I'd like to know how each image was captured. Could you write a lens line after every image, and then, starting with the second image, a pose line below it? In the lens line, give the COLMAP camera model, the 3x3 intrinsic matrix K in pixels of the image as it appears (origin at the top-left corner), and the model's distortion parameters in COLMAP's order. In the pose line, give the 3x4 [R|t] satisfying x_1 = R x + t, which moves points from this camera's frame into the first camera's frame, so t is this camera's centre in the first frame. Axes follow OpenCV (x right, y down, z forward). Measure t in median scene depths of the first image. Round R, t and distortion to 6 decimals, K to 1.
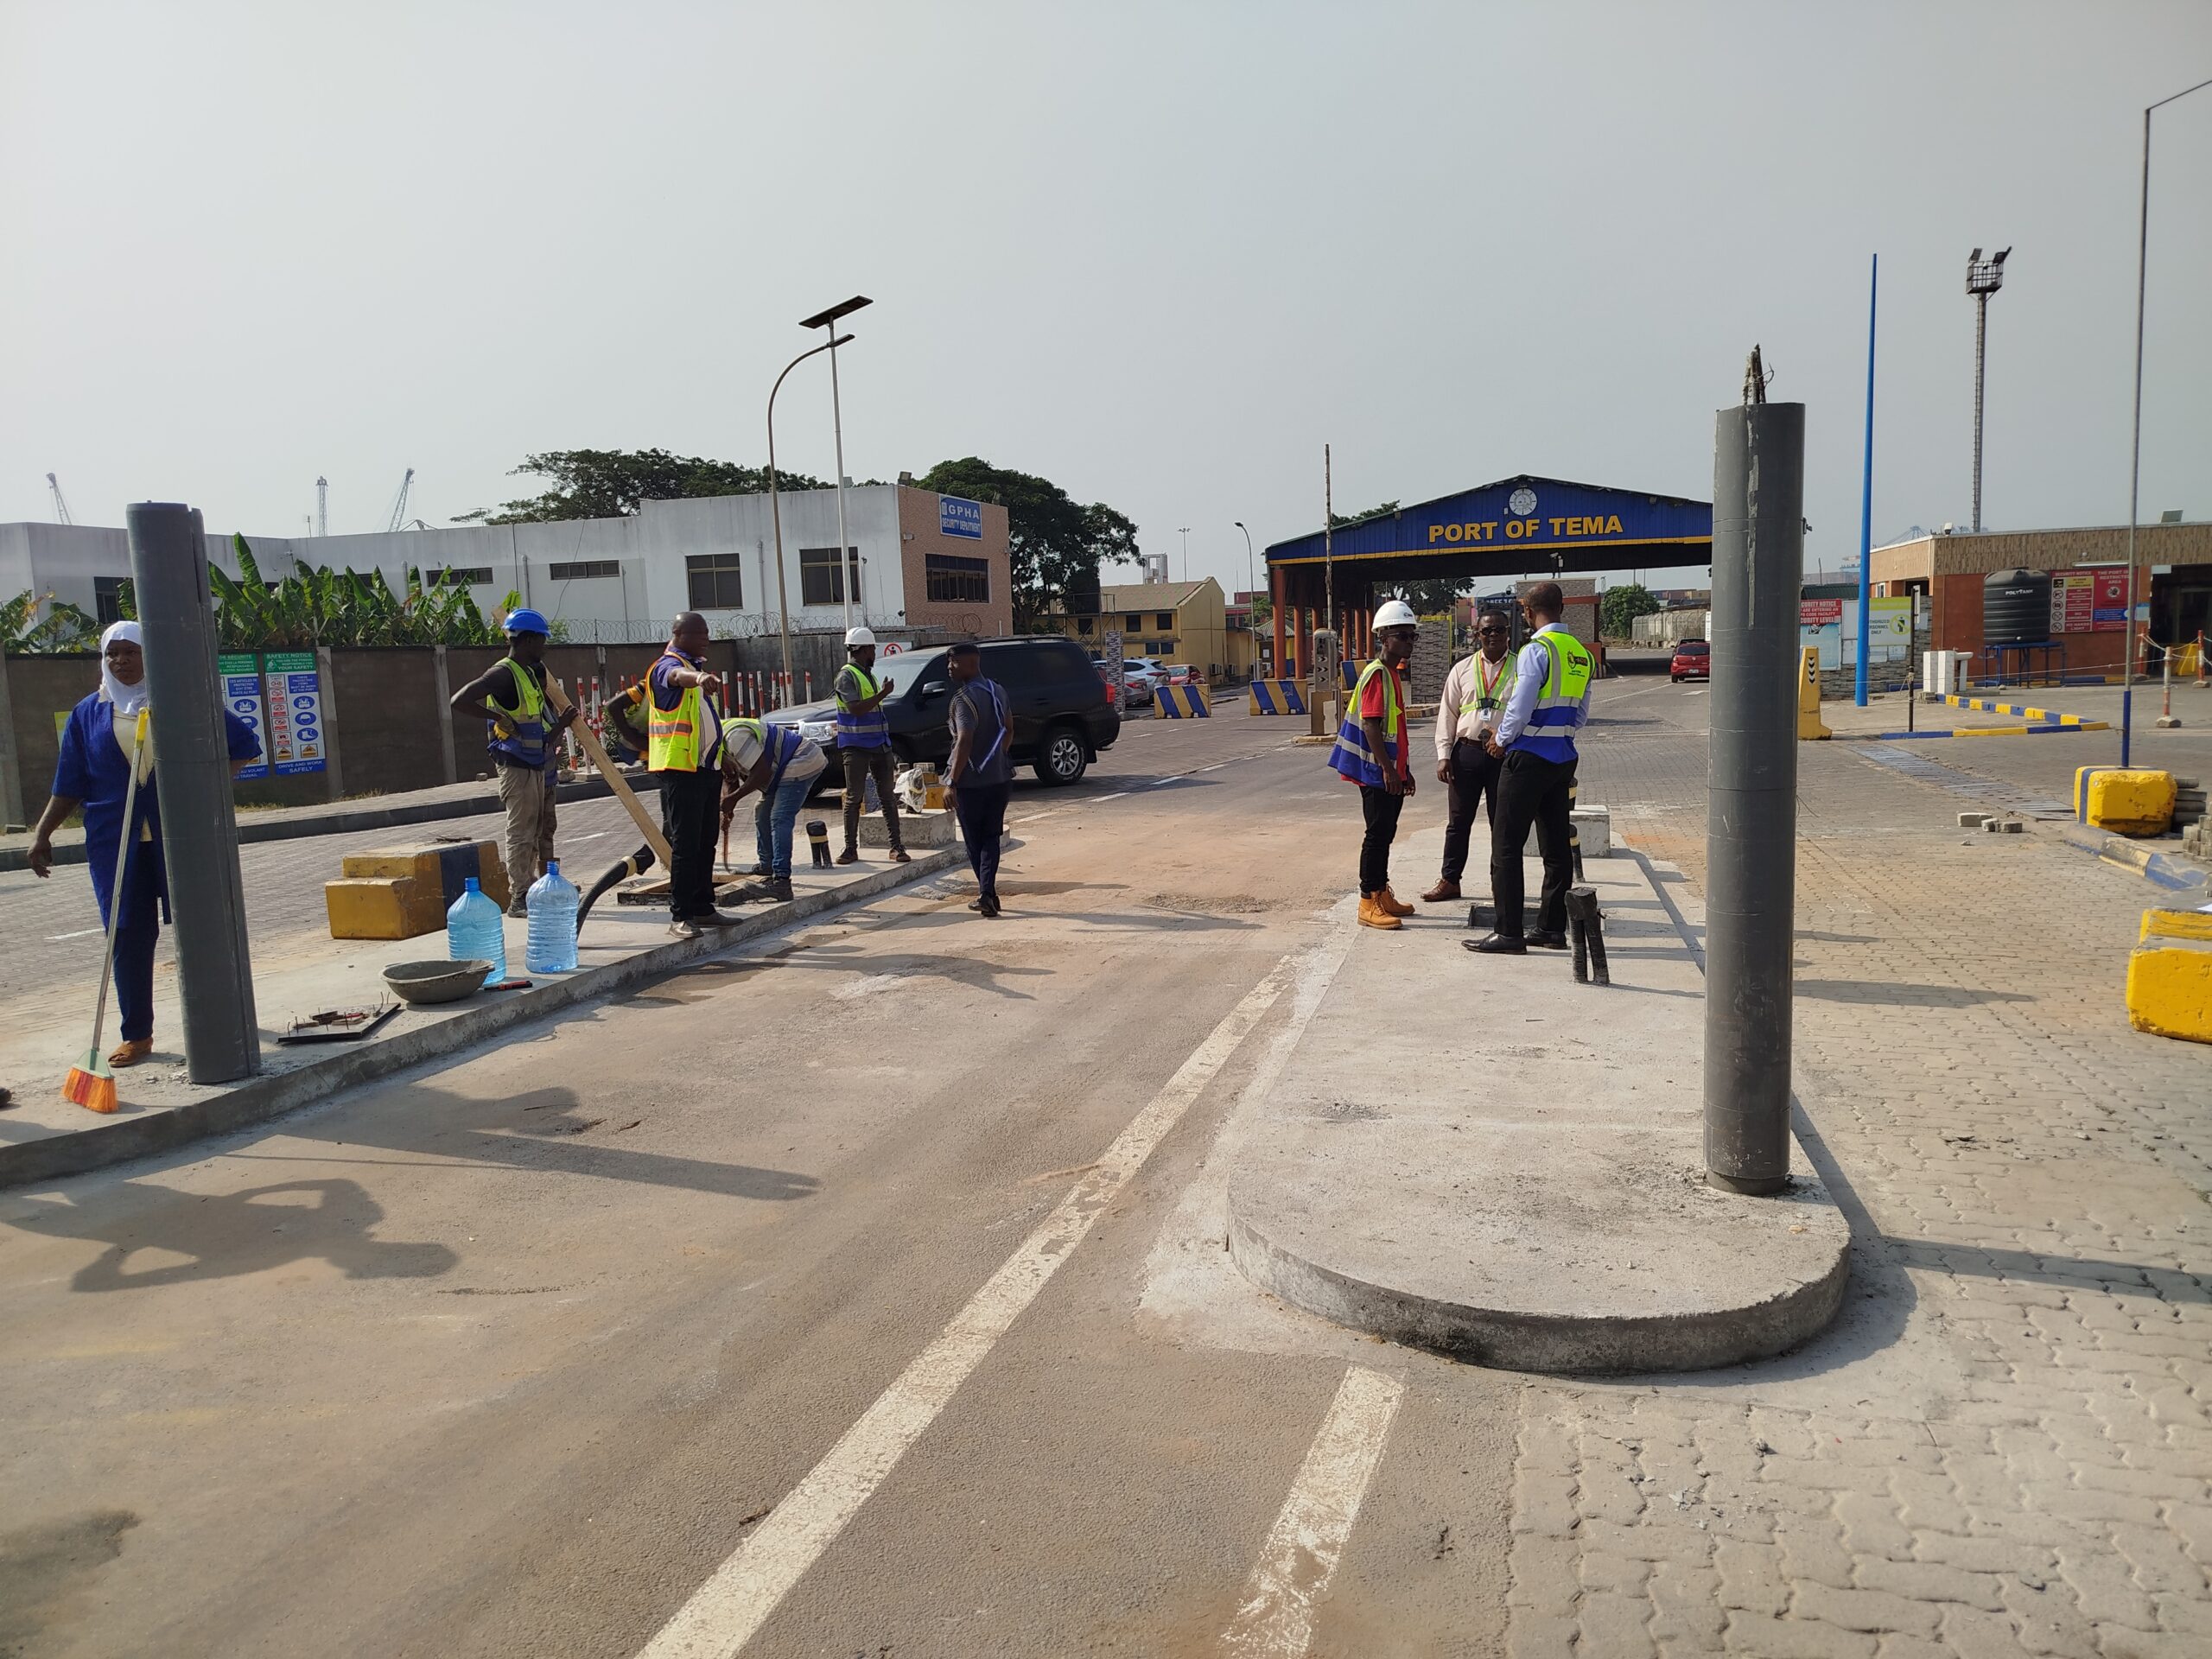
lens RADIAL K [[1525.4, 0, 1106.0], [0, 1525.4, 829.5], [0, 0, 1]] dist [0.073925, -0.104837]
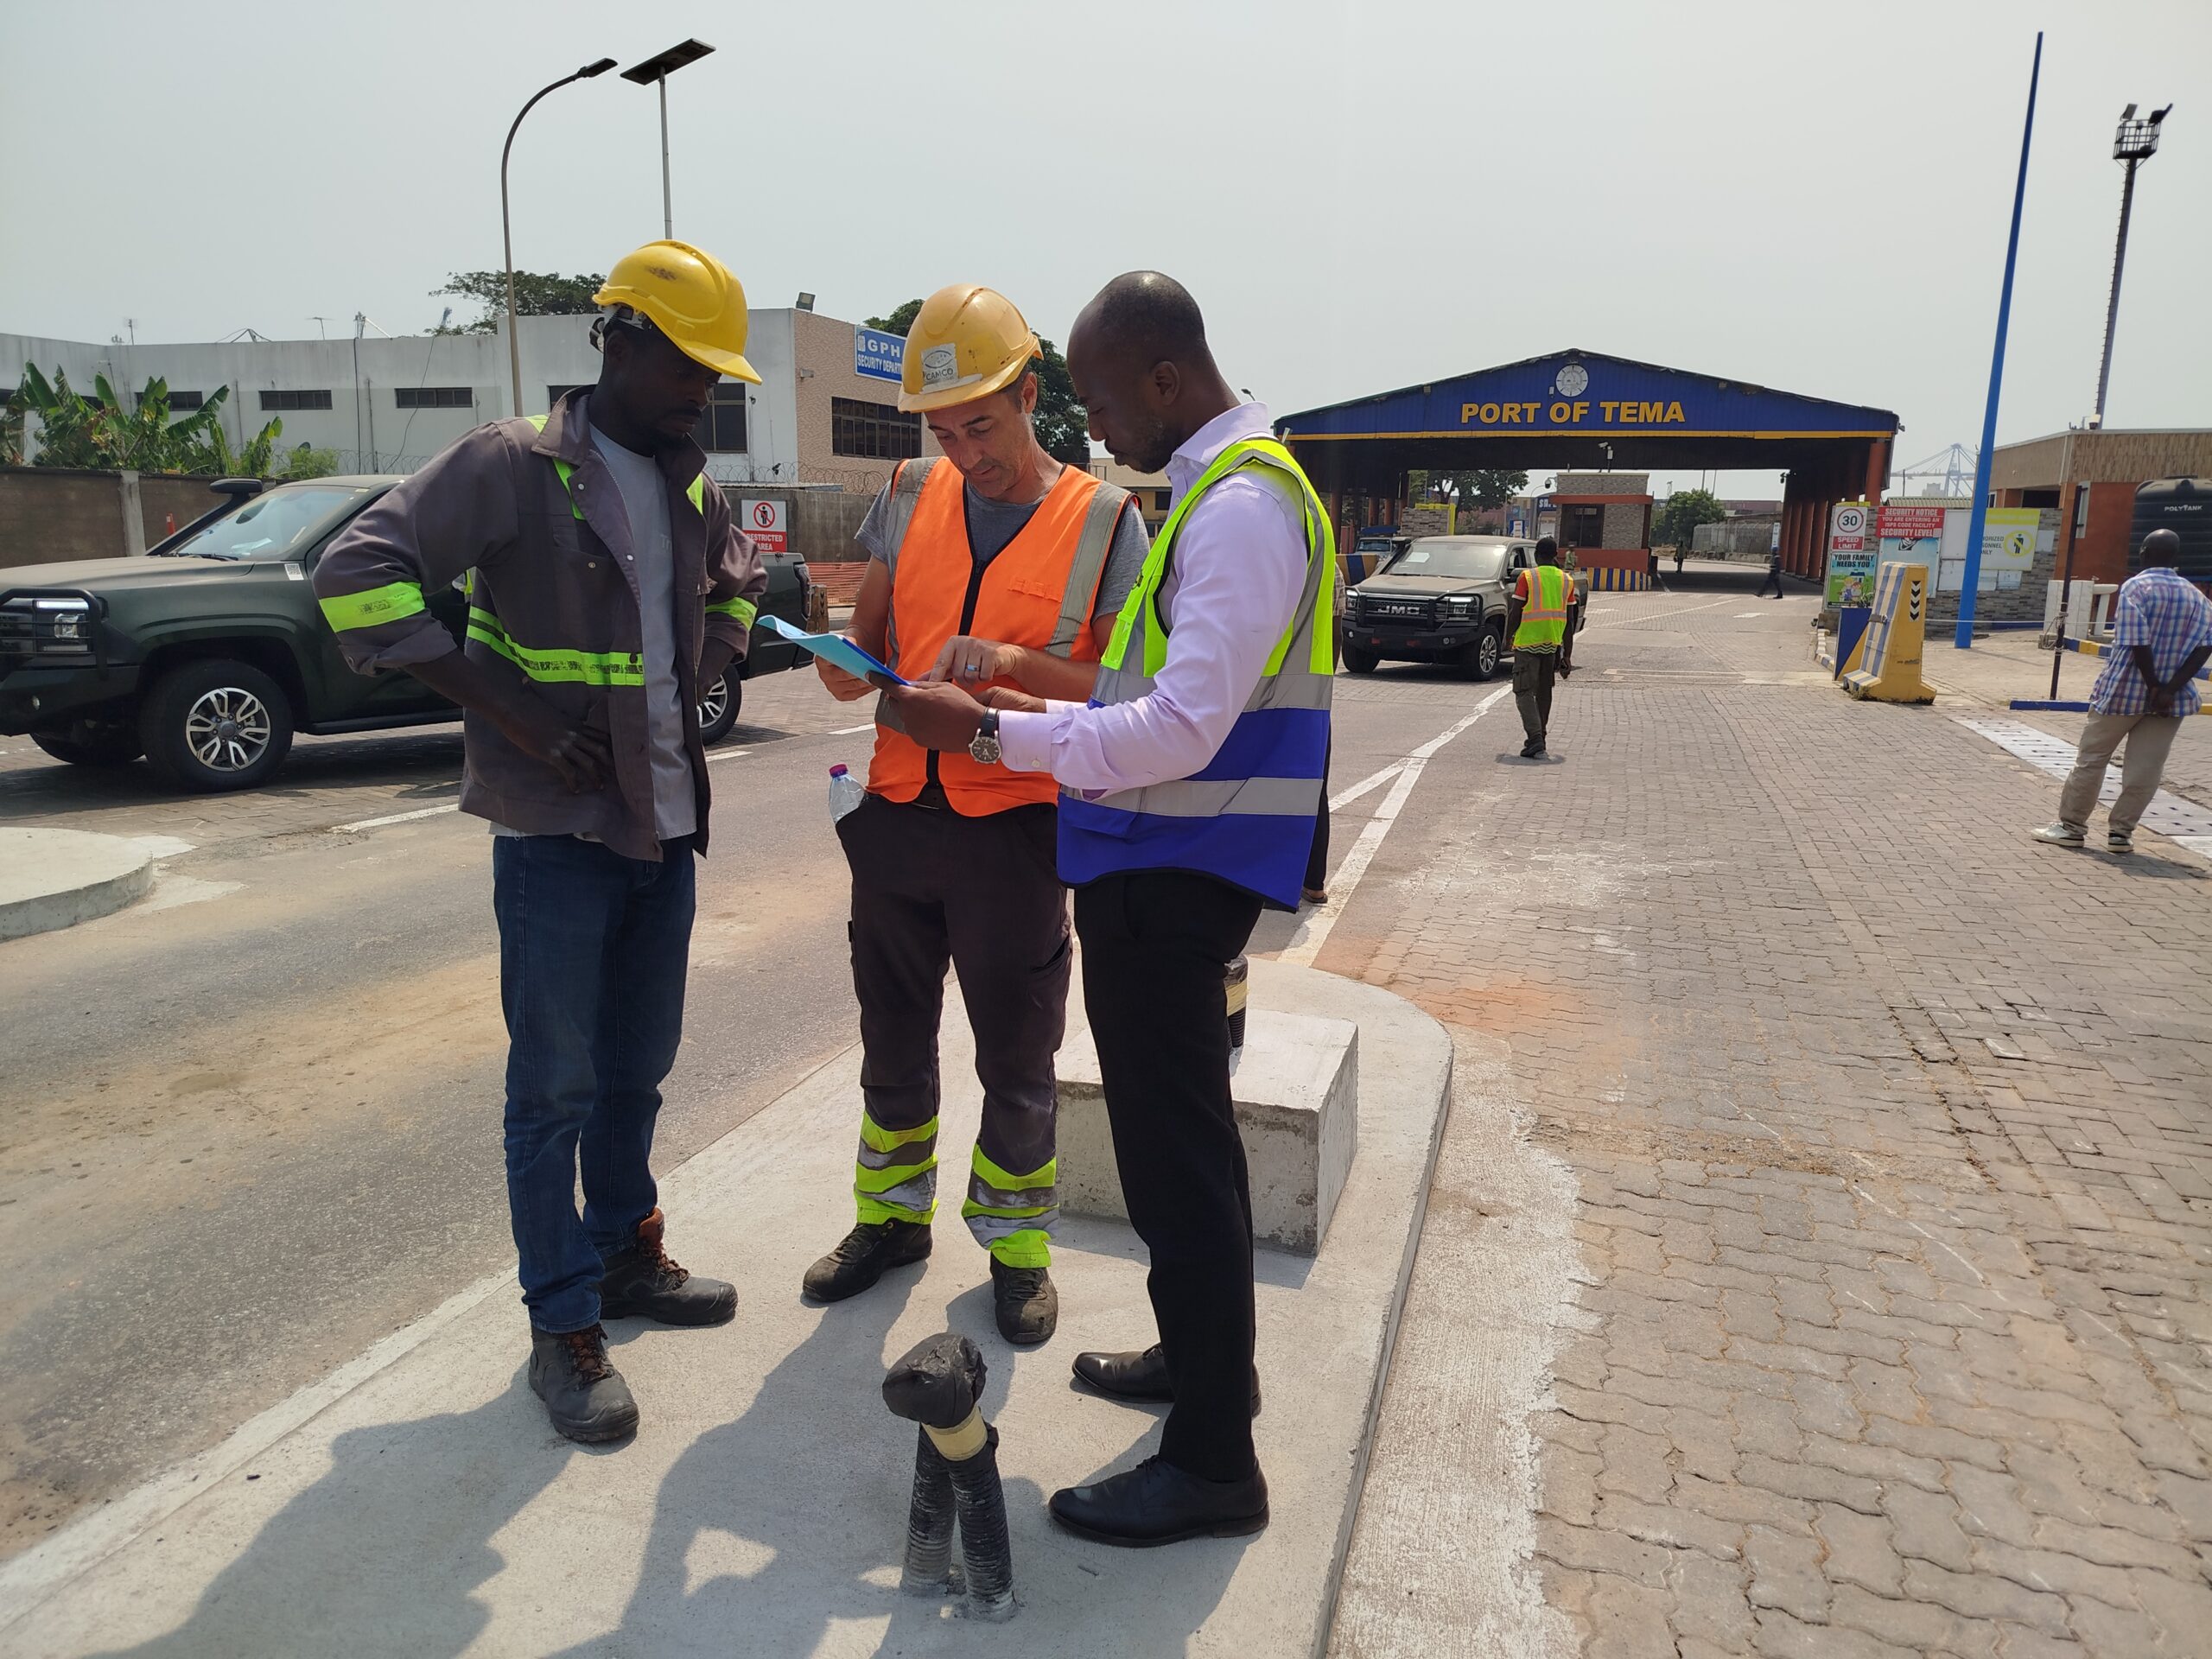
lens RADIAL K [[1536.4, 0, 1106.0], [0, 1536.4, 829.5], [0, 0, 1]] dist [0.038823, -0.041947]
pose [[0.998161, 0.056316, -0.022418, 0.090369], [-0.054512, 0.995747, 0.074278, -0.024911], [0.026506, -0.072920, 0.996986, 0.224864]]
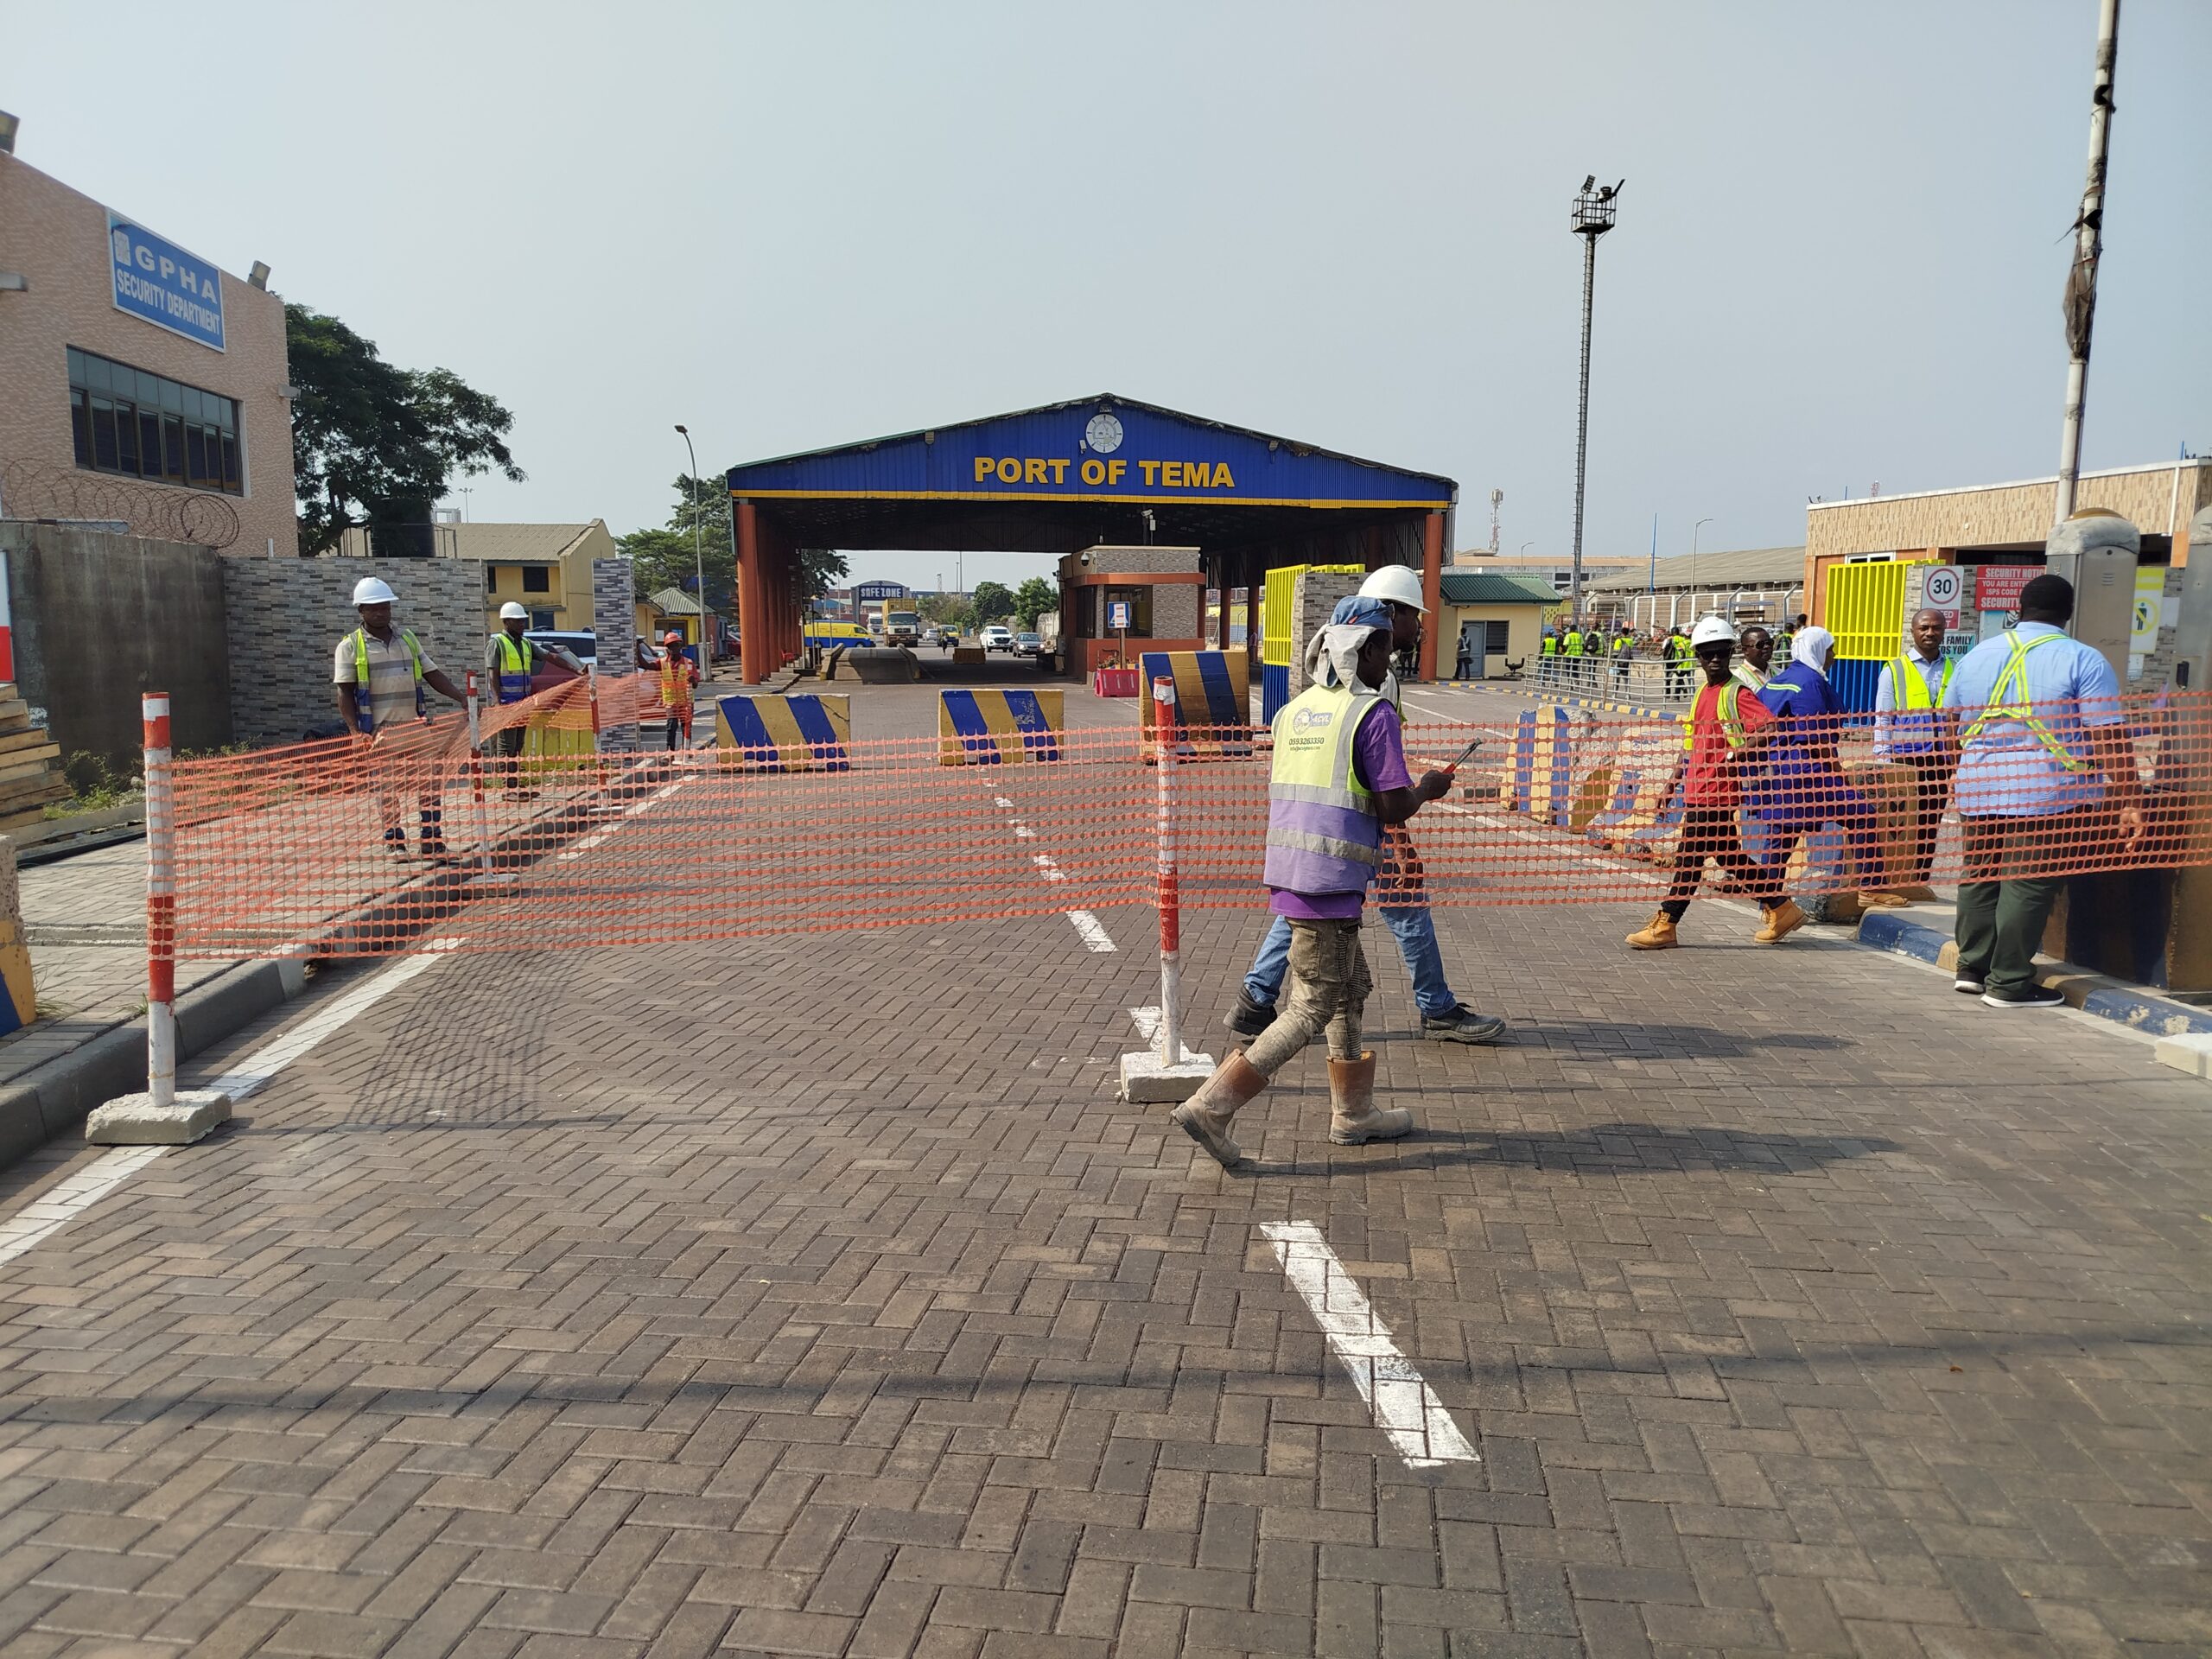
lens RADIAL K [[1536.4, 0, 1106.0], [0, 1536.4, 829.5], [0, 0, 1]] dist [0.038823, -0.041947]
pose [[0.899148, -0.020961, 0.437142, -0.080567], [0.020011, 0.999777, 0.006780, -0.078171], [-0.437187, 0.002651, 0.899367, 0.769432]]
